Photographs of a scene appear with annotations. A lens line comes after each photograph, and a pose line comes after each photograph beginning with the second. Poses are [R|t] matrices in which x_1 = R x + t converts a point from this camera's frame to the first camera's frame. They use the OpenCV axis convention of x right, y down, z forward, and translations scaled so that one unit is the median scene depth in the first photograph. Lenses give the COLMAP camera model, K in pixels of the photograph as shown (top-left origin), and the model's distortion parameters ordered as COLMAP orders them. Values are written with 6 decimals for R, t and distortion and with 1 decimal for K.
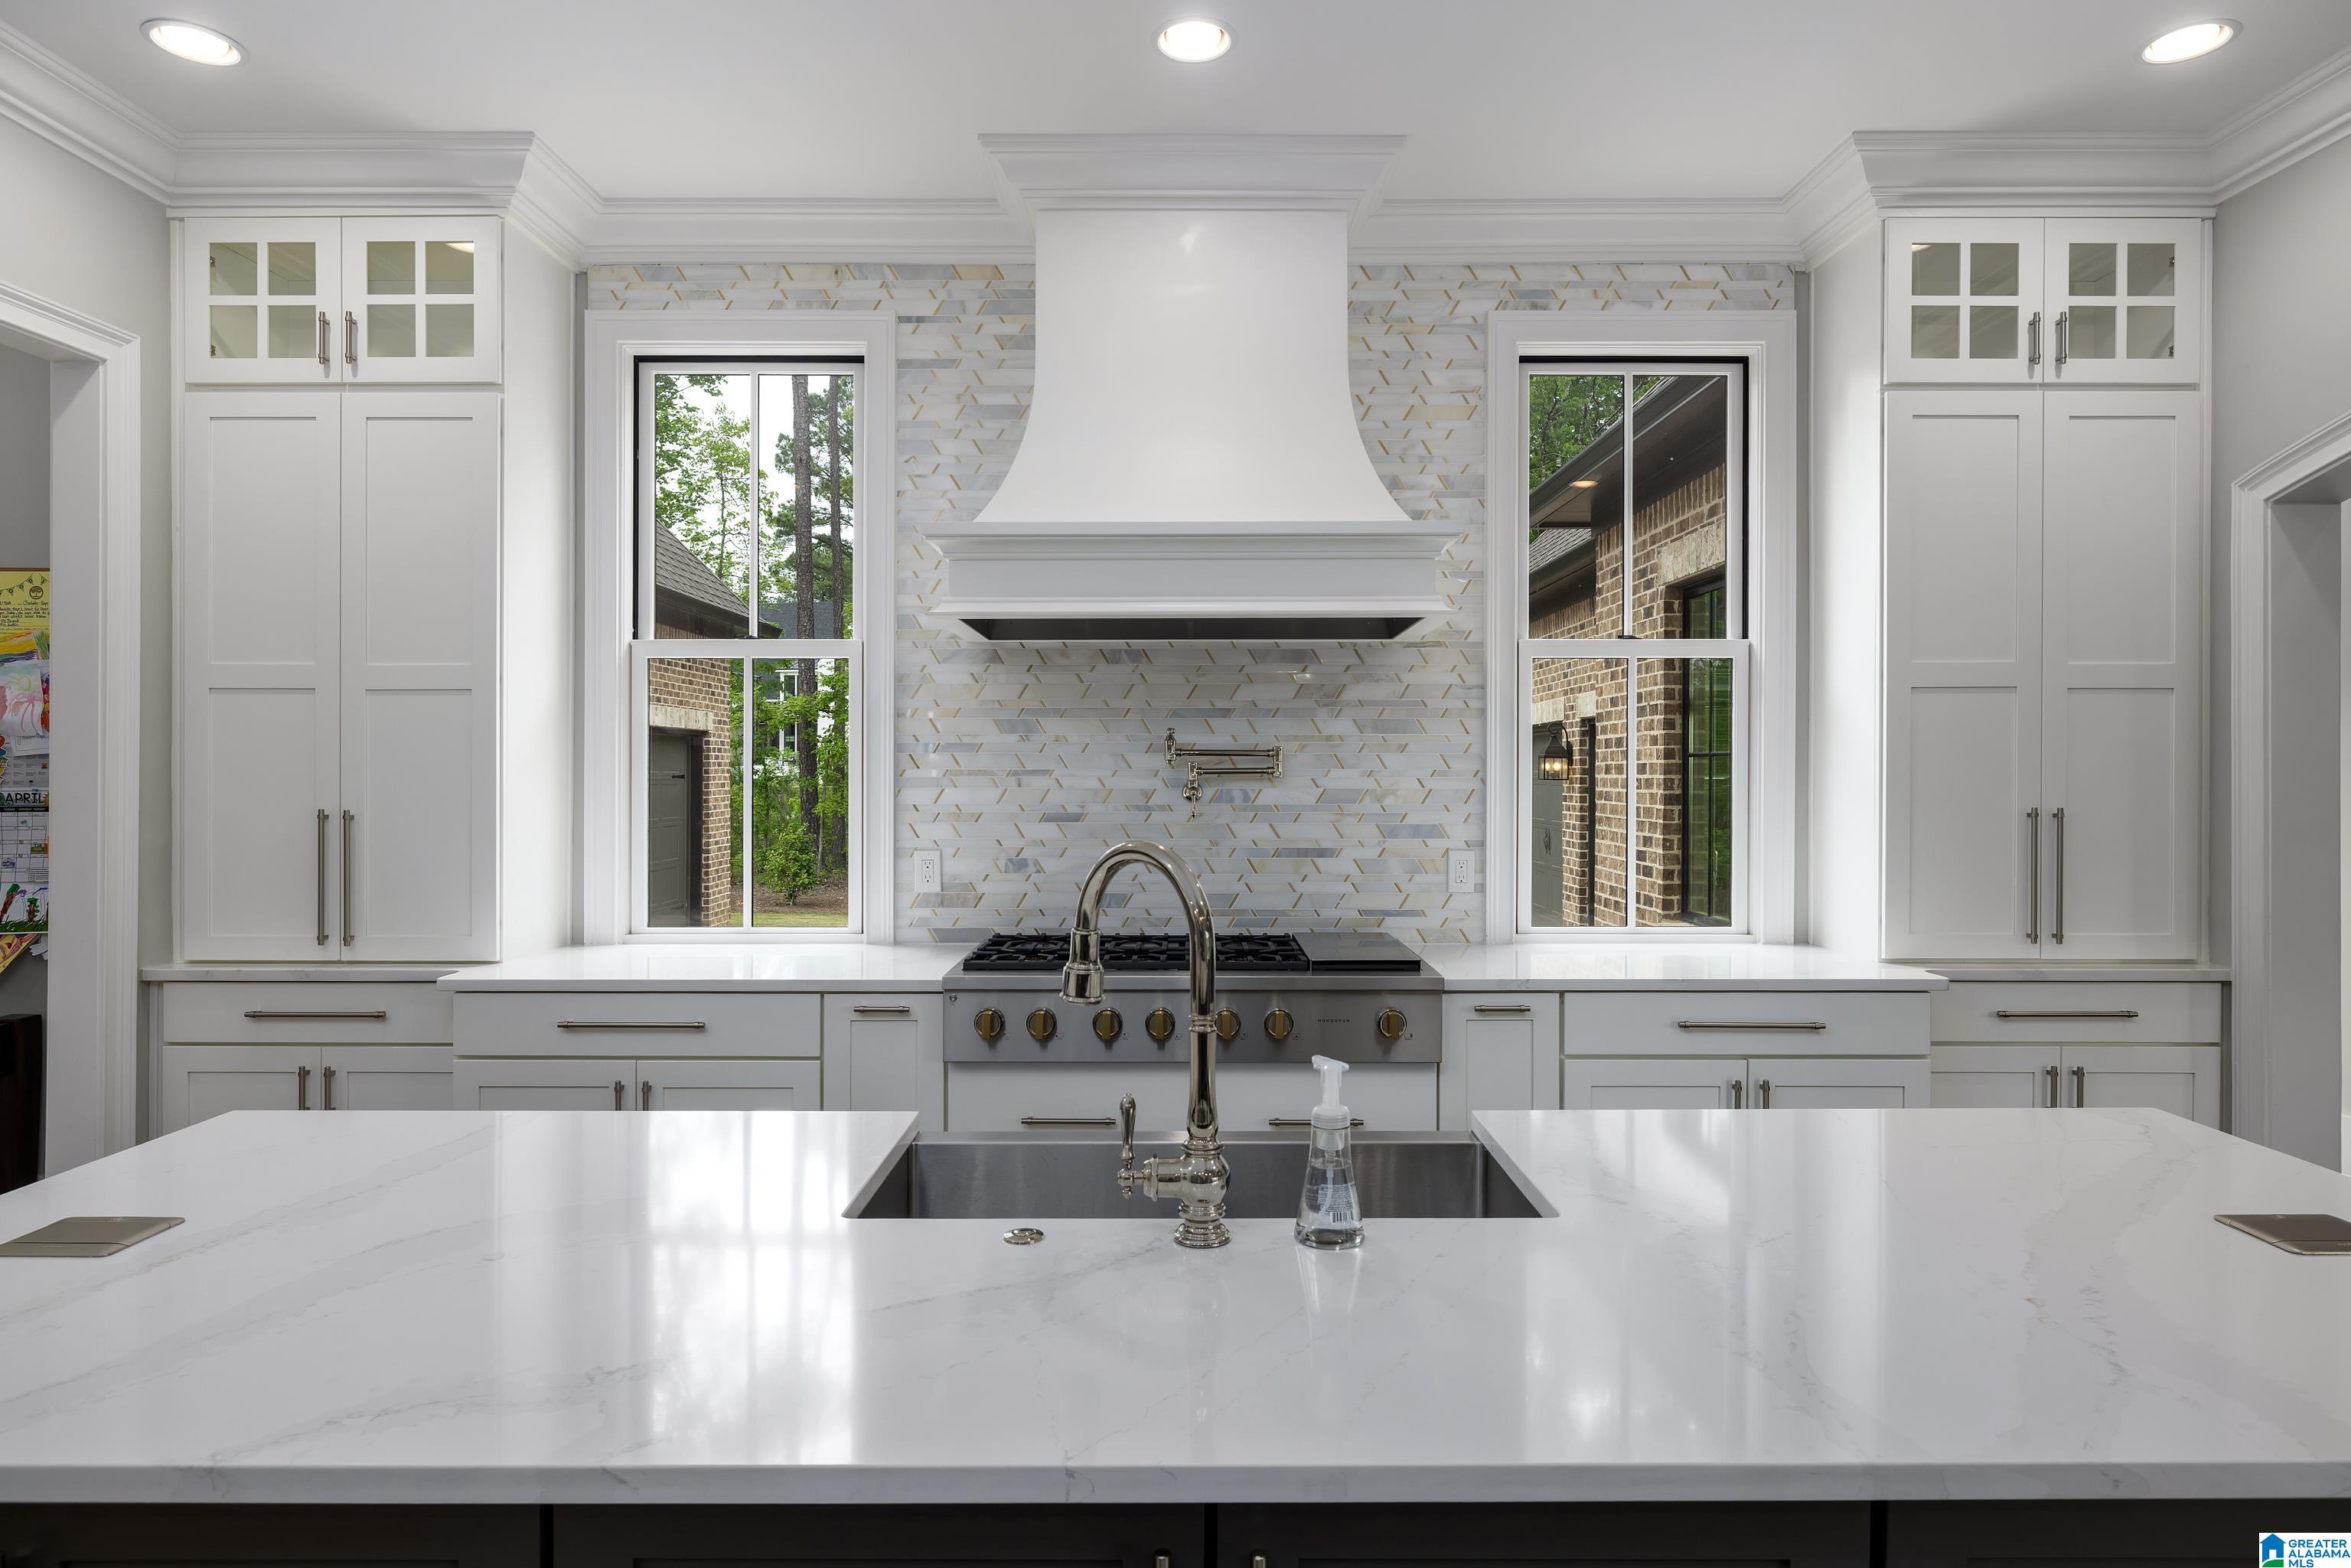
lens RADIAL K [[1331.0, 0, 1174.8], [0, 1331.0, 775.8], [0, 0, 1]] dist [-0.000815, -0.000692]
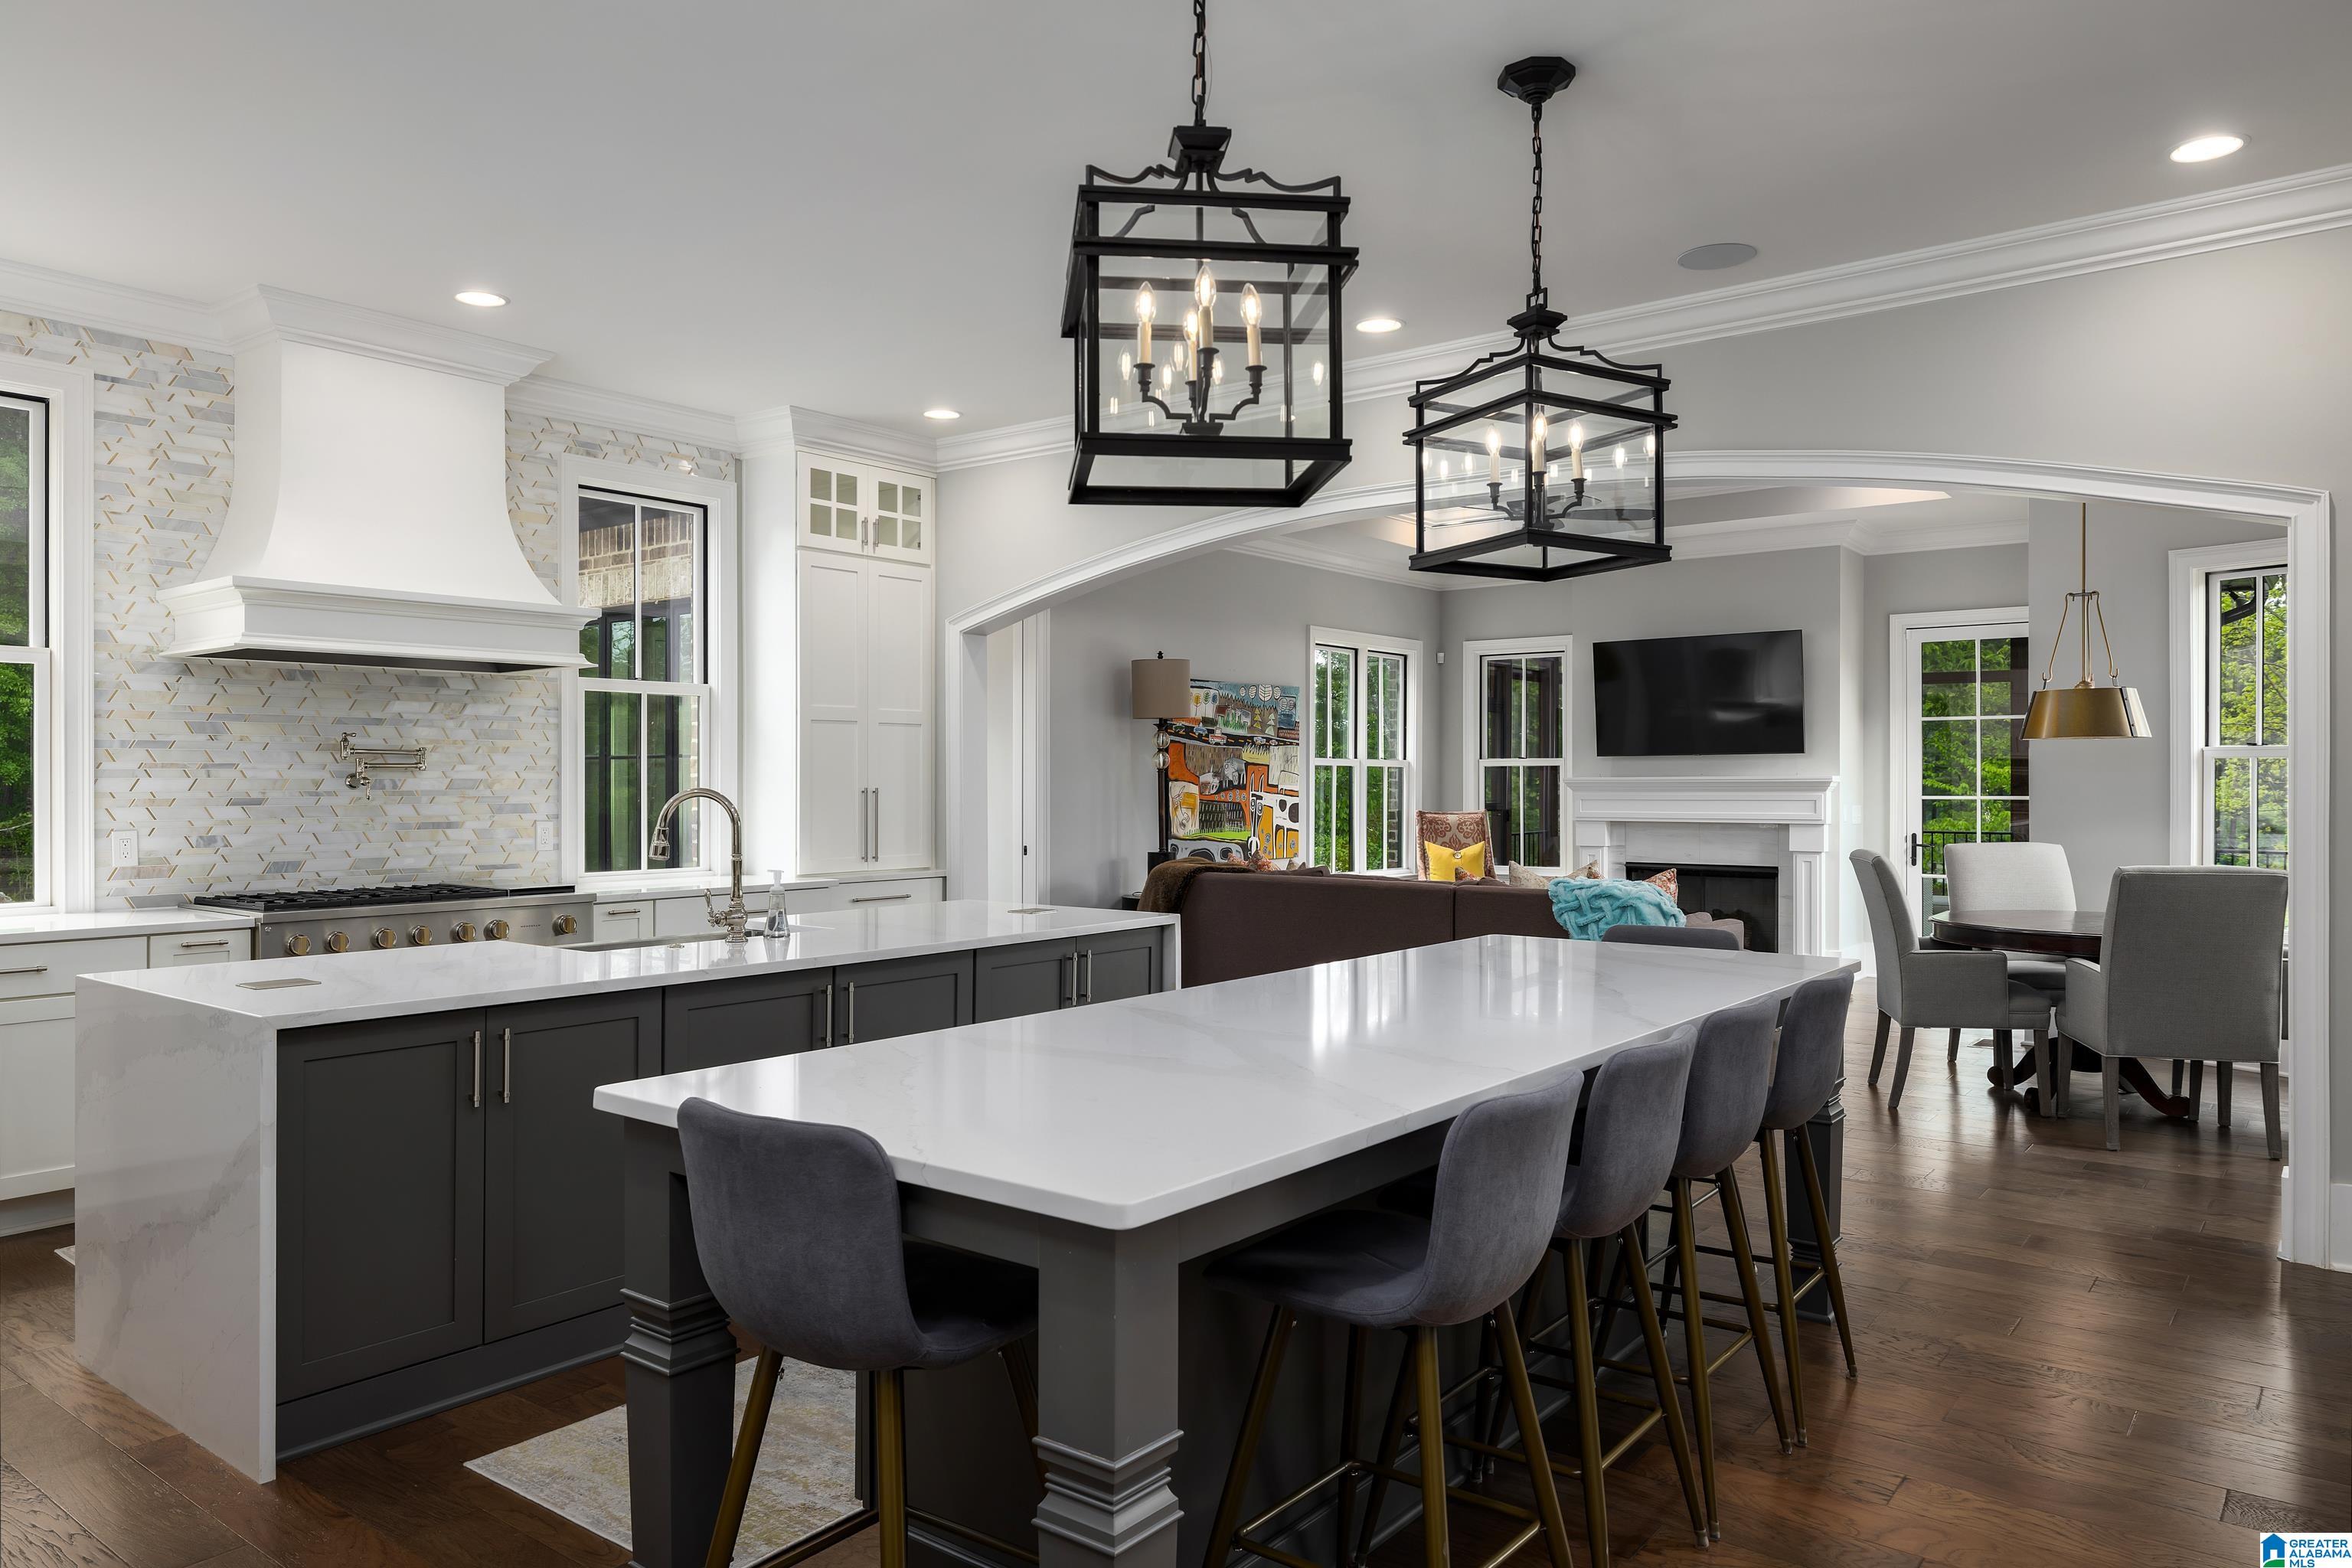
lens RADIAL K [[1596.0, 0, 1175.3], [0, 1596.0, 786.2], [0, 0, 1]] dist [-0.000652, -0.000226]
pose [[0.614206, -0.003424, 0.789138, -0.731321], [0.003969, 0.999991, 0.001250, 0.018259], [-0.789136, 0.002364, 0.614214, -0.606482]]
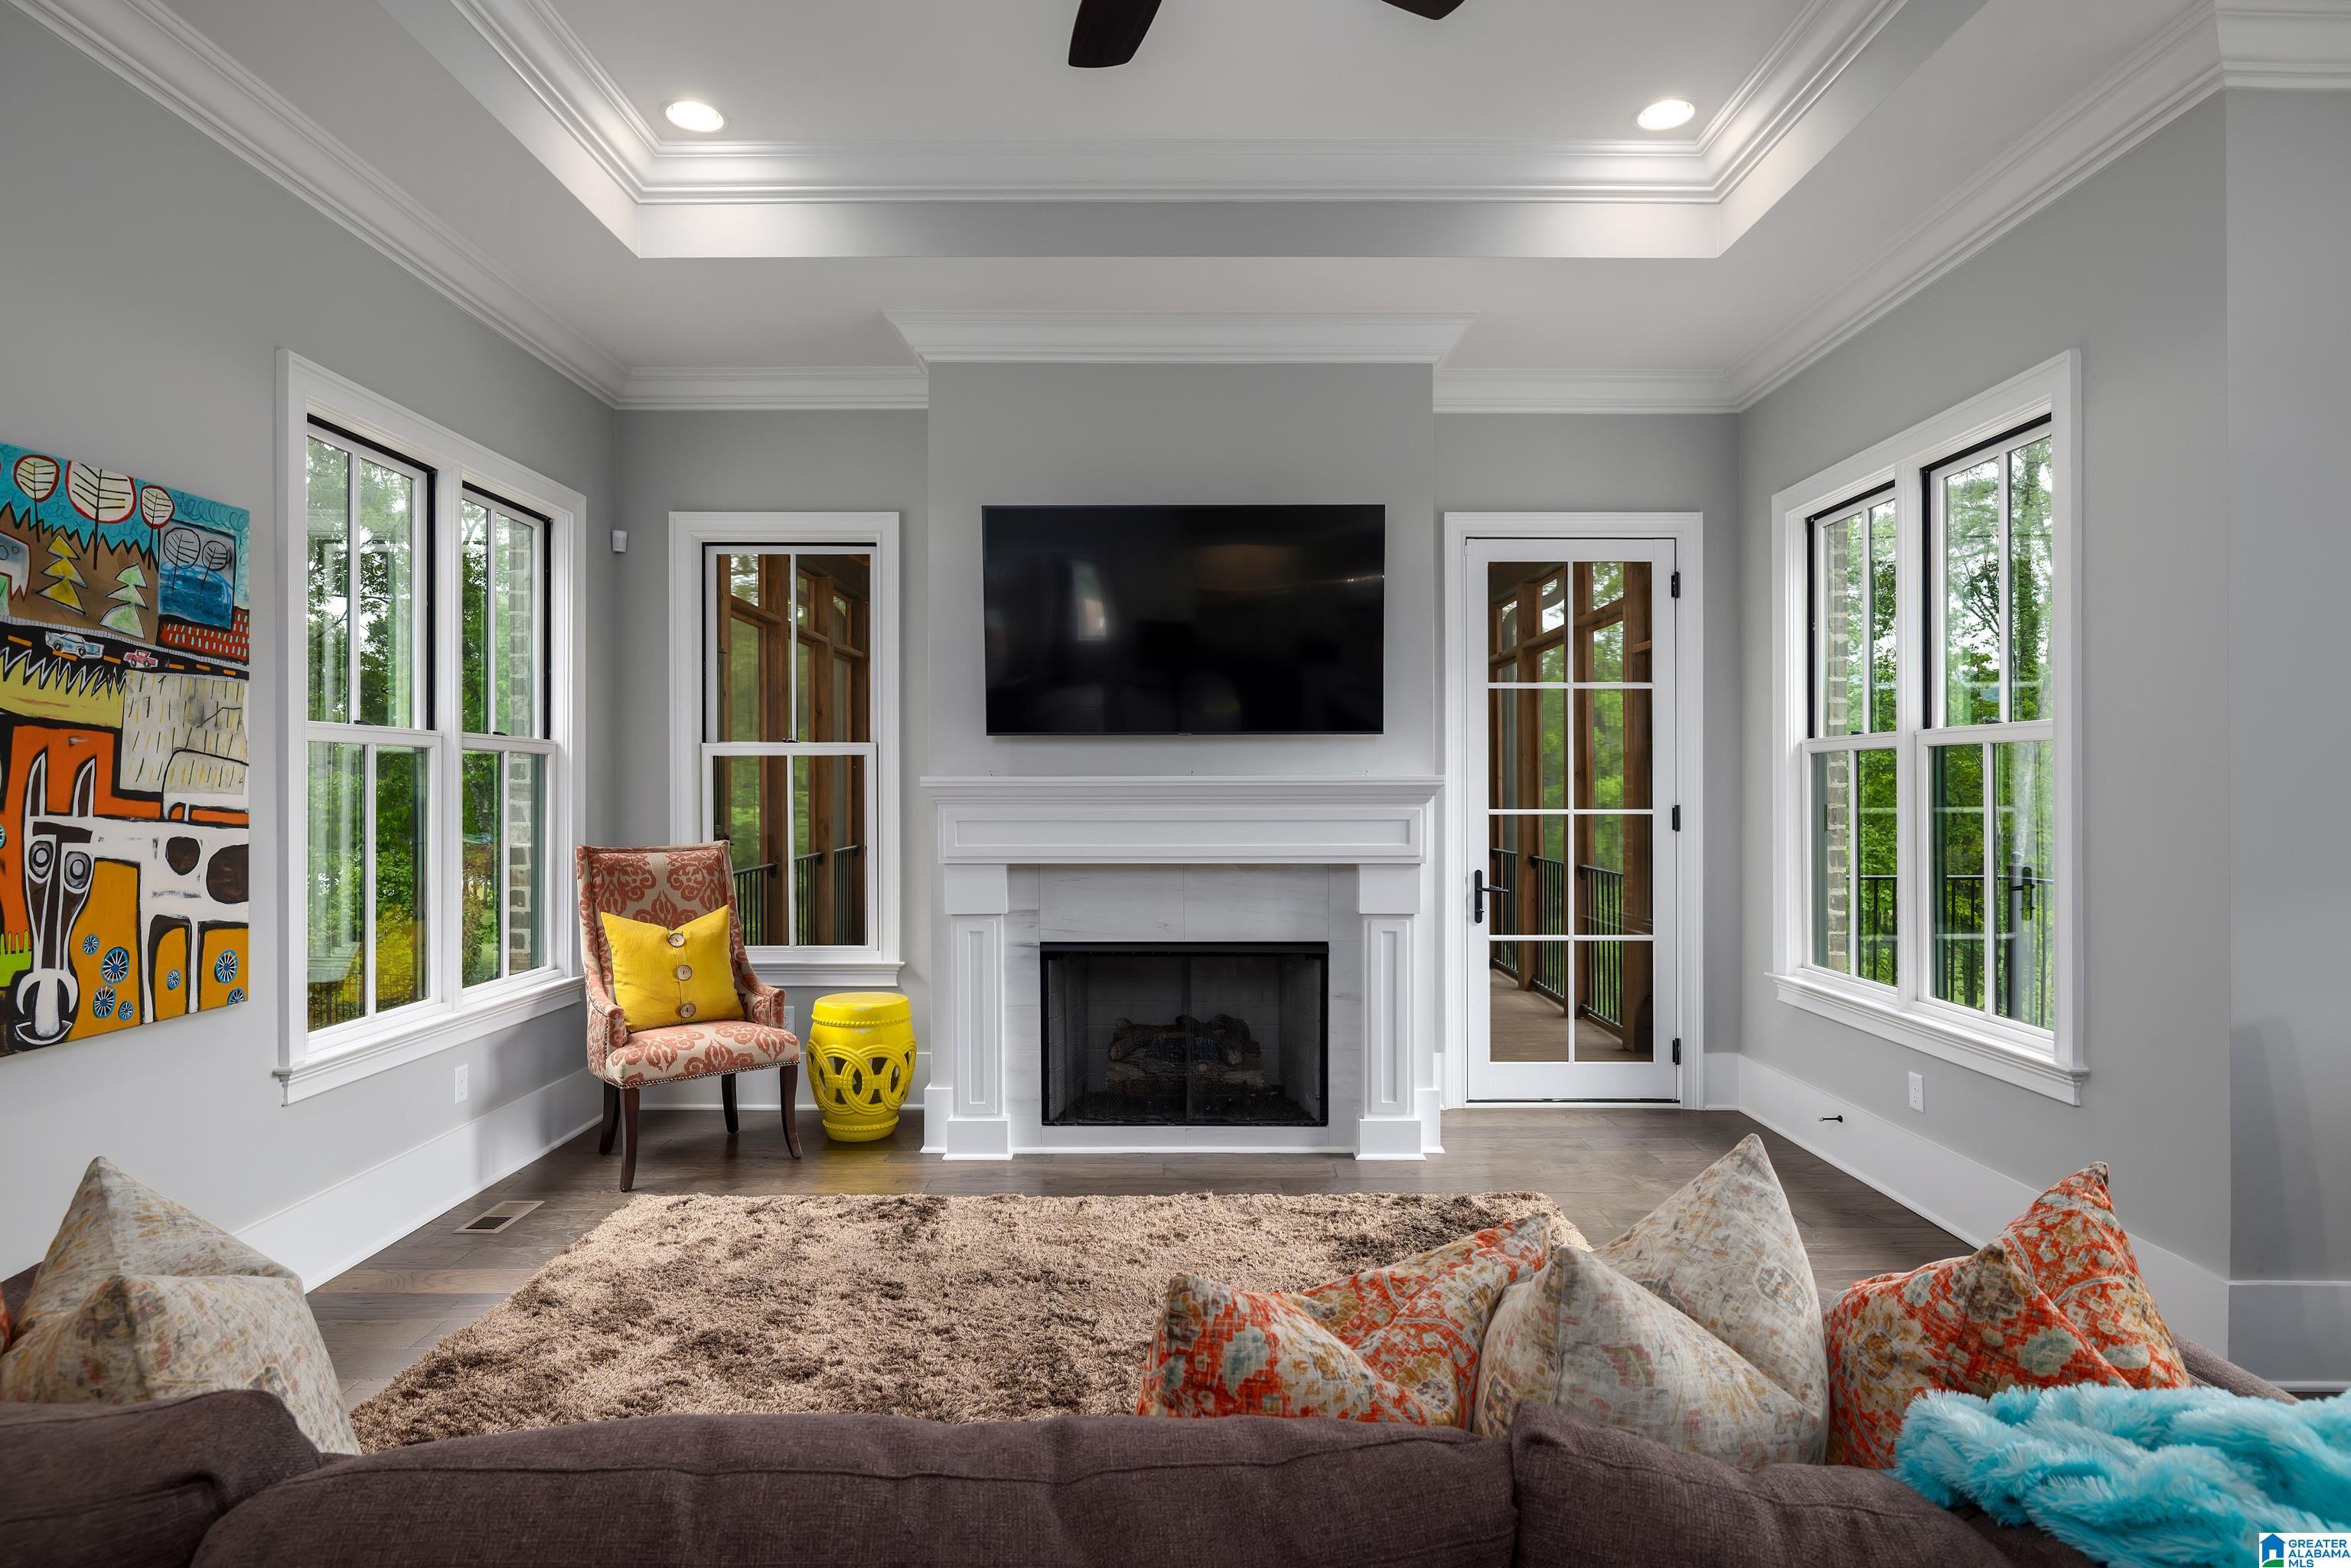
lens RADIAL K [[1259.4, 0, 1177.9], [0, 1259.4, 799.8], [0, 0, 1]] dist [0.006244, 0.001201]
pose [[-0.003838, -0.009301, 0.999949, 0.878153], [0.003202, 0.999952, 0.009314, 0.019286], [-0.999988, 0.003238, -0.003808, 0.403250]]
